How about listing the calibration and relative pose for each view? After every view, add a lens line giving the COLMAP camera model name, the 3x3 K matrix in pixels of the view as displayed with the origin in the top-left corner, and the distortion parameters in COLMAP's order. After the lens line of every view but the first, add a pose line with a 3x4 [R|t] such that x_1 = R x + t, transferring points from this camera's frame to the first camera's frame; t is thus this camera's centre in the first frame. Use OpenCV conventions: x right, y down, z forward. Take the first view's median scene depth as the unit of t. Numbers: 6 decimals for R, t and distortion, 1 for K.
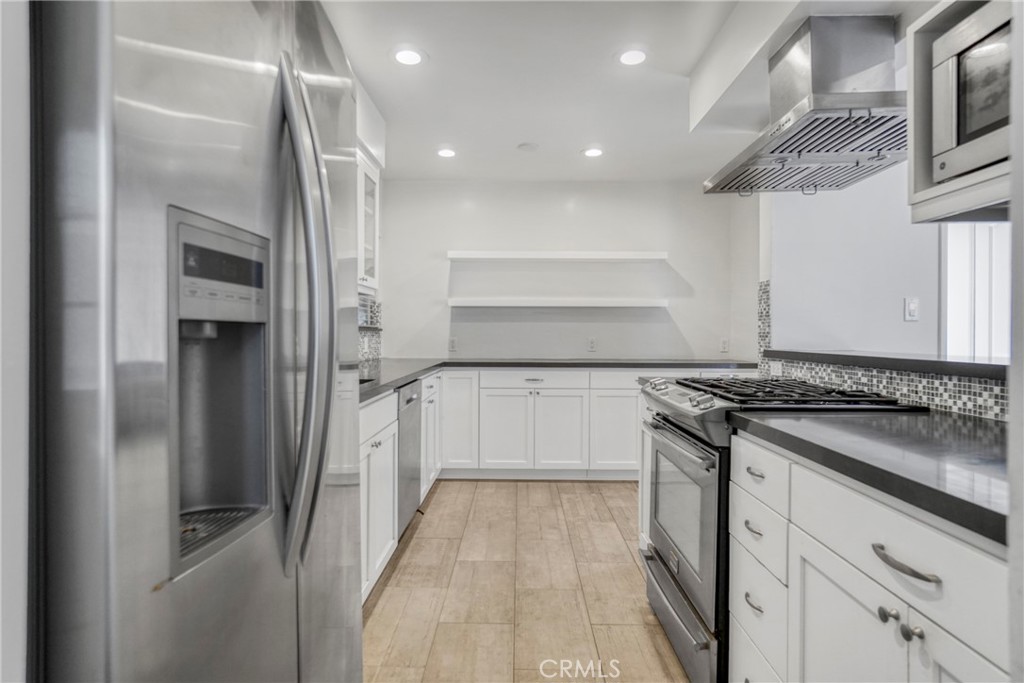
lens RADIAL K [[545.2, 0, 505.8], [0, 545.2, 339.3], [0, 0, 1]] dist [0.000388, 0.000060]
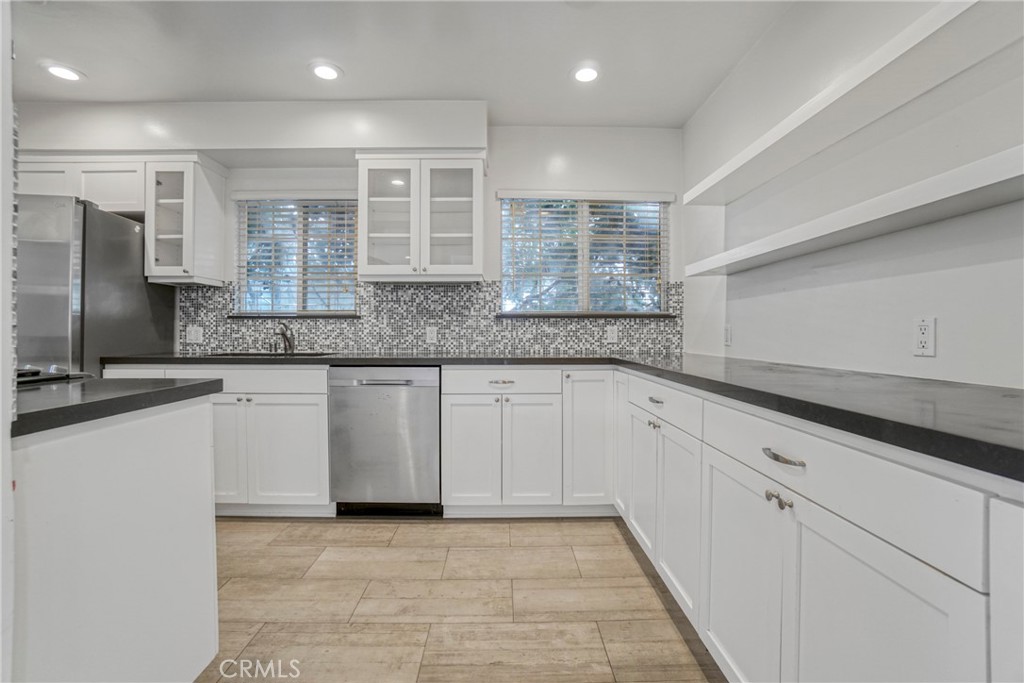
lens RADIAL K [[454.7, 0, 510.2], [0, 454.7, 337.0], [0, 0, 1]] dist [-0.027542, 0.000957]
pose [[0.052296, 0.003181, -0.998627, 0.929425], [-0.008532, 0.999960, 0.002739, 0.025343], [0.998595, 0.008377, 0.052321, 1.615358]]
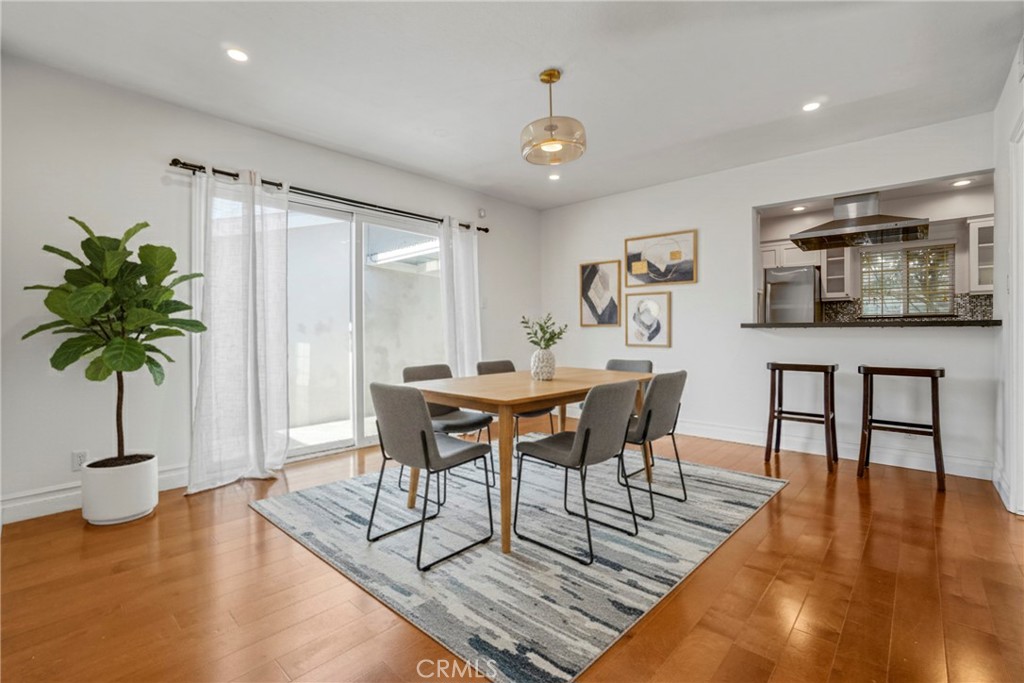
lens RADIAL K [[454.7, 0, 509.8], [0, 454.7, 335.9], [0, 0, 1]] dist [-0.027542, 0.000957]
pose [[-0.655655, 0.003401, -0.755053, 2.675611], [-0.004469, 0.999955, 0.008385, 0.063126], [0.755047, 0.008873, -0.655610, 0.978137]]
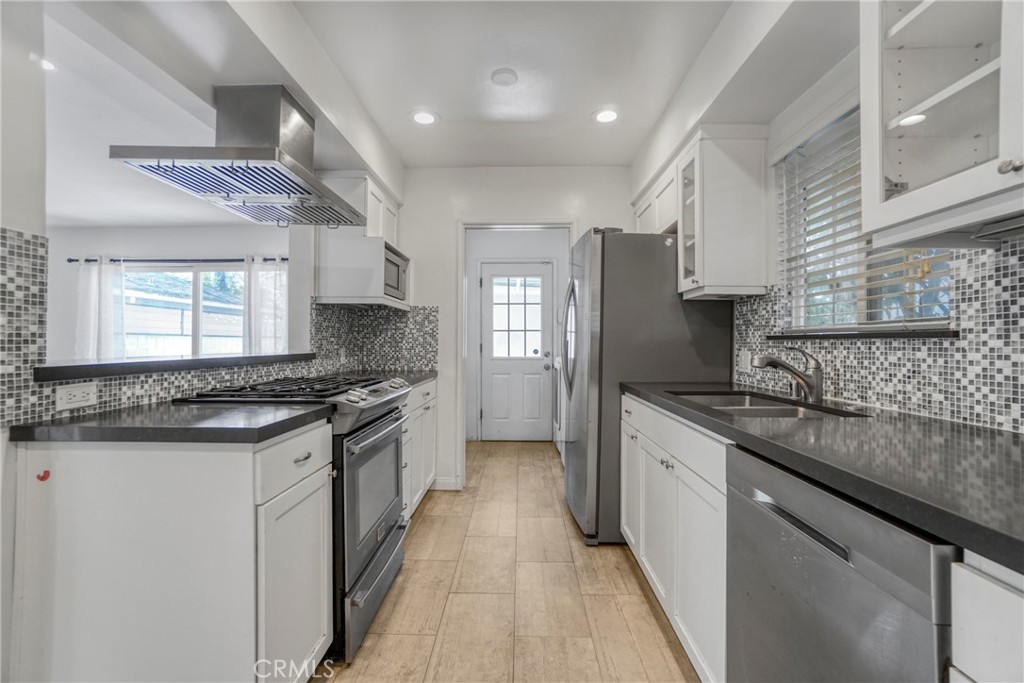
lens RADIAL K [[454.7, 0, 515.1], [0, 454.7, 336.4], [0, 0, 1]] dist [-0.027542, 0.000957]
pose [[-0.999845, -0.012812, -0.012071, 0.030143], [-0.012766, 0.999911, -0.003921, -0.017637], [0.012120, -0.003766, -0.999919, 1.767569]]
